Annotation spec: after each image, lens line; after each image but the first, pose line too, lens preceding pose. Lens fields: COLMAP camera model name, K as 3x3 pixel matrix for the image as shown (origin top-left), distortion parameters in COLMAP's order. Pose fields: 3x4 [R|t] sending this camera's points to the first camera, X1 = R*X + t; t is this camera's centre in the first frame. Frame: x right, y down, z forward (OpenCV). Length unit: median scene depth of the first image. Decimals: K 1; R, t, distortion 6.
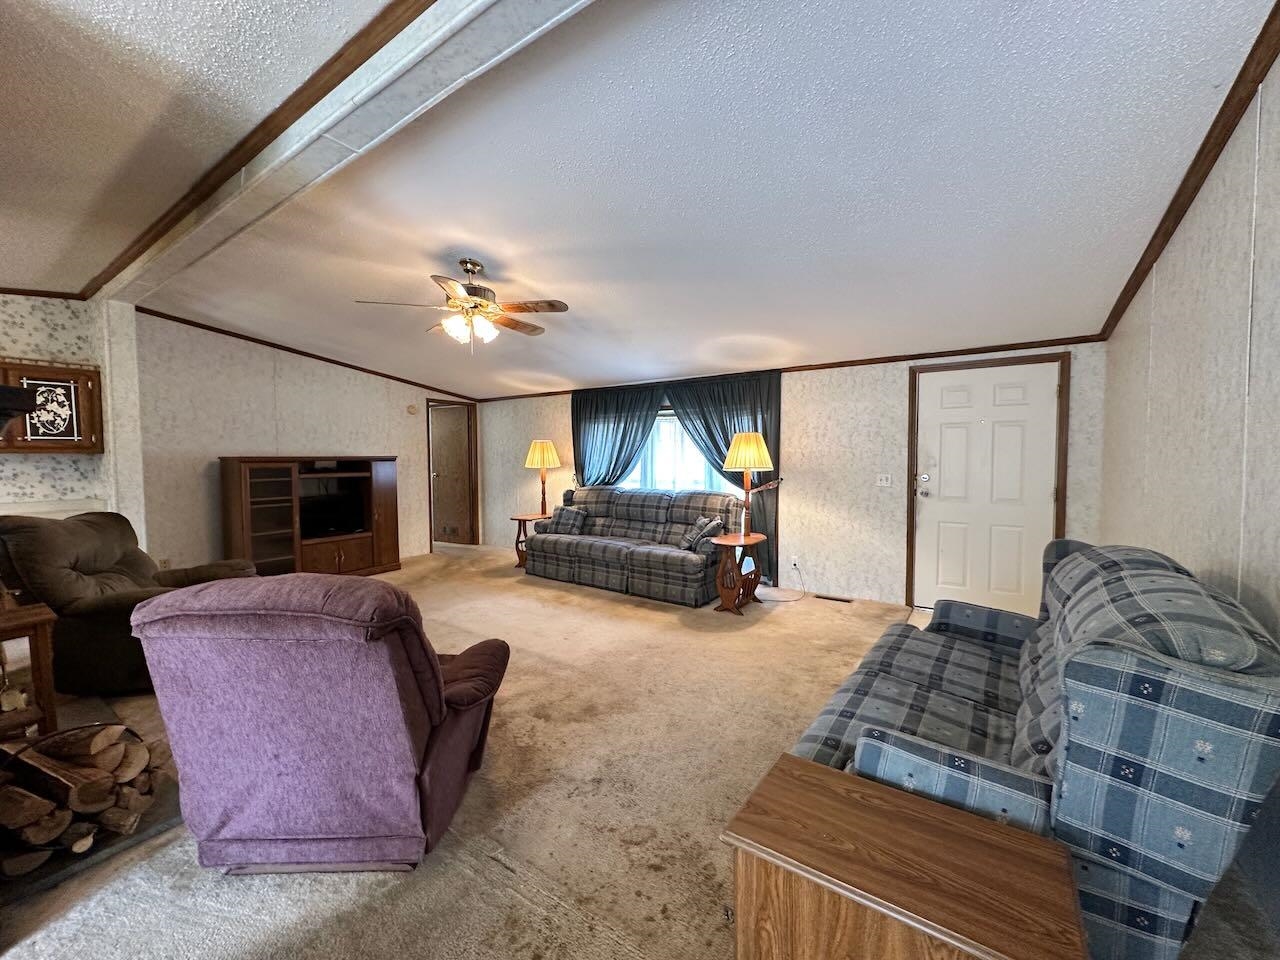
lens RADIAL K [[513.3, 0, 640.4], [0, 513.3, 484.4], [0, 0, 1]] dist [-0.000265, 0.000003]
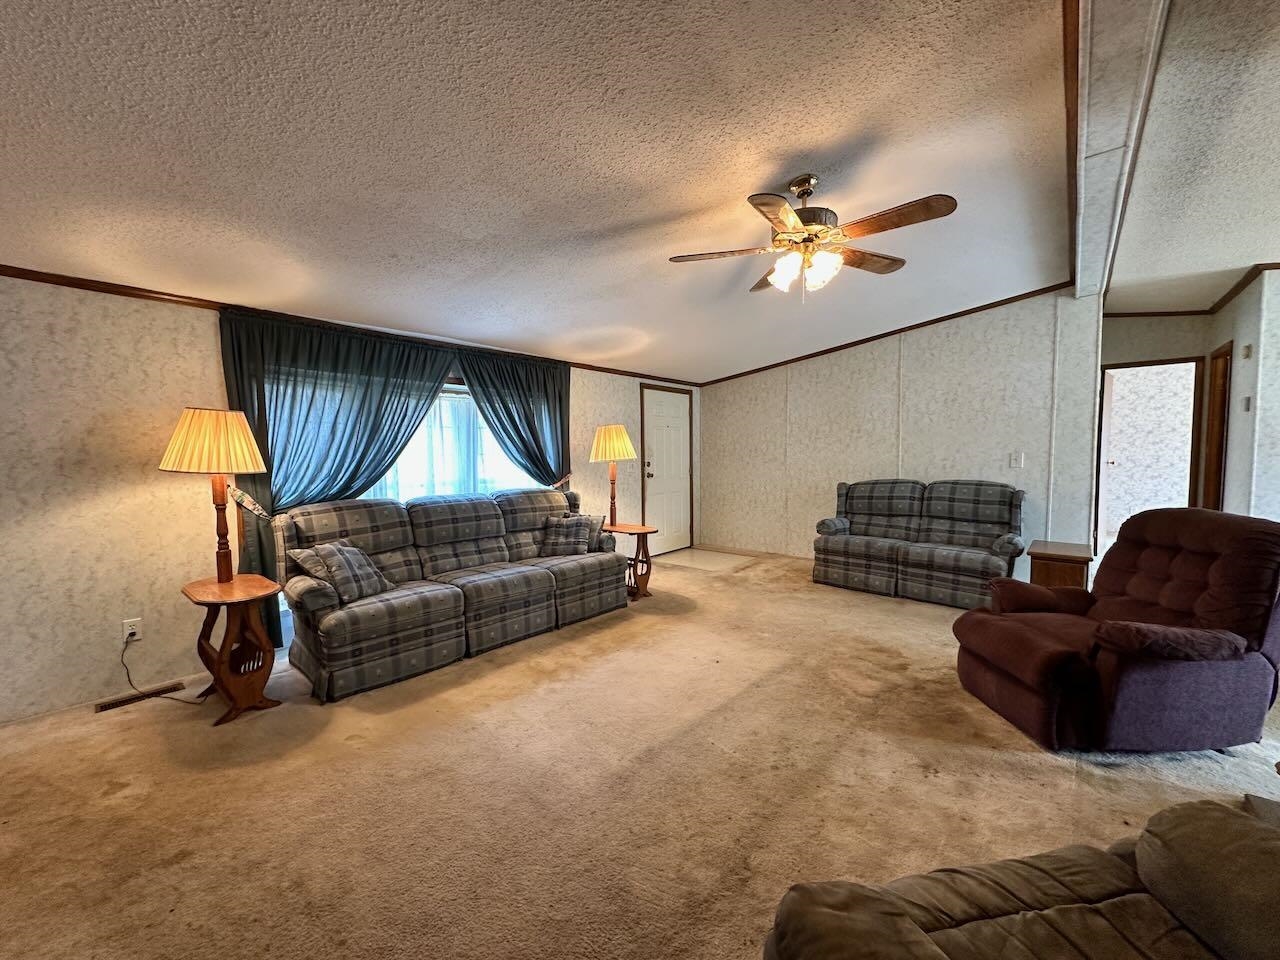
lens RADIAL K [[513.3, 0, 640.4], [0, 513.3, 475.9], [0, 0, 1]] dist [-0.000265, 0.000003]
pose [[0.103440, -0.043262, 0.993694, -0.786326], [0.064653, 0.997233, 0.036686, -0.031124], [-0.992532, 0.060451, 0.105951, 0.821150]]
